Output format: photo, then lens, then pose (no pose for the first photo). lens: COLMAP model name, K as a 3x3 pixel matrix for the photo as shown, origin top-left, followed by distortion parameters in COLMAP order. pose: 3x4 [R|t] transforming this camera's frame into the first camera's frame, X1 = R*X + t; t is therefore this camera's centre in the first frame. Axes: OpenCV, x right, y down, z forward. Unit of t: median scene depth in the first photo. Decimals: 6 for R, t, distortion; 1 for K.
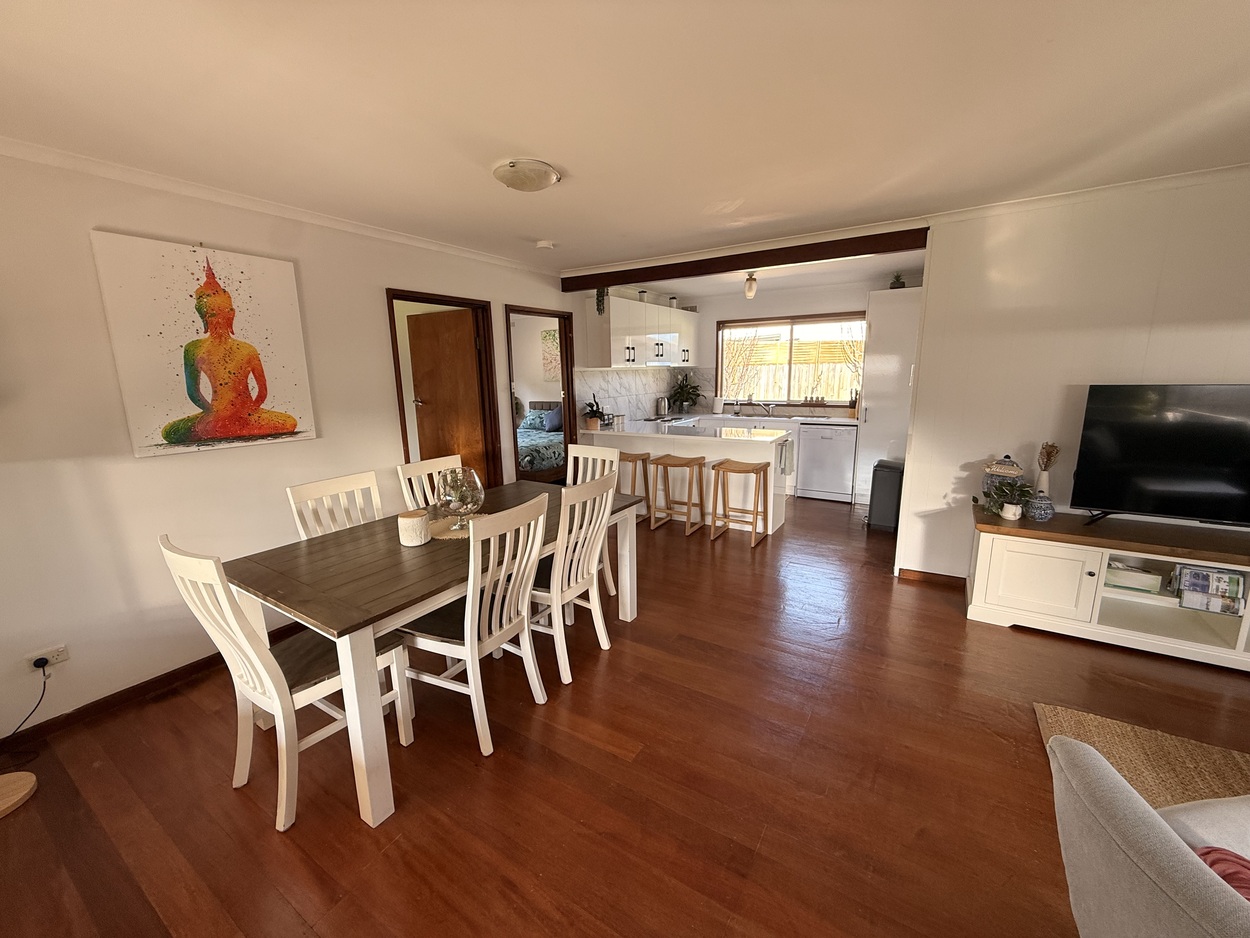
lens RADIAL K [[498.7, 0, 618.2], [0, 498.7, 469.9], [0, 0, 1]] dist [-0.001555, 0.000147]
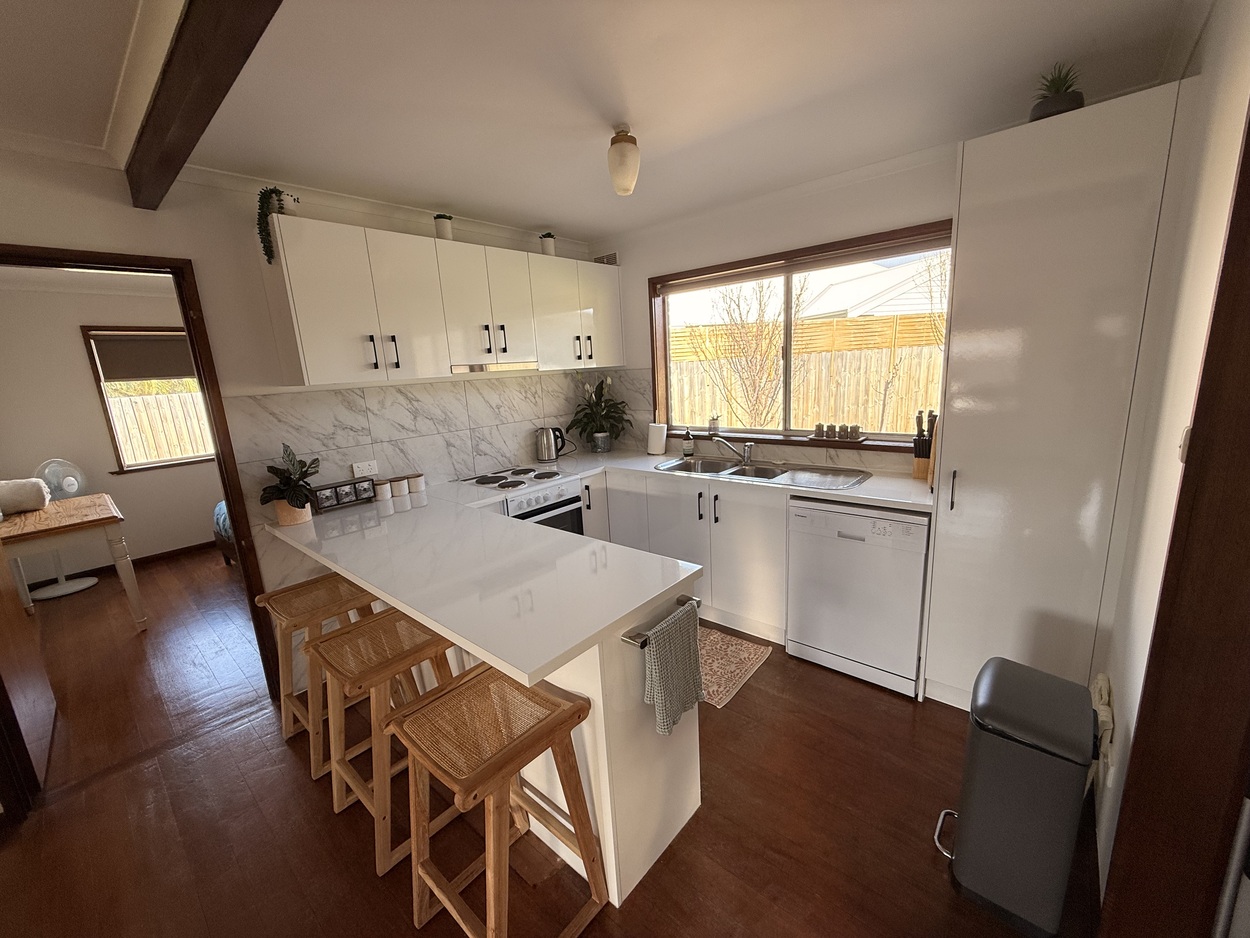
lens RADIAL K [[500.1, 0, 622.9], [0, 500.1, 470.2], [0, 0, 1]] dist [-0.000504, -0.000028]
pose [[0.989331, -0.006731, -0.145531, 0.253632], [0.008764, 0.999873, 0.013333, -0.108554], [0.145423, -0.014466, 0.989264, 0.491445]]
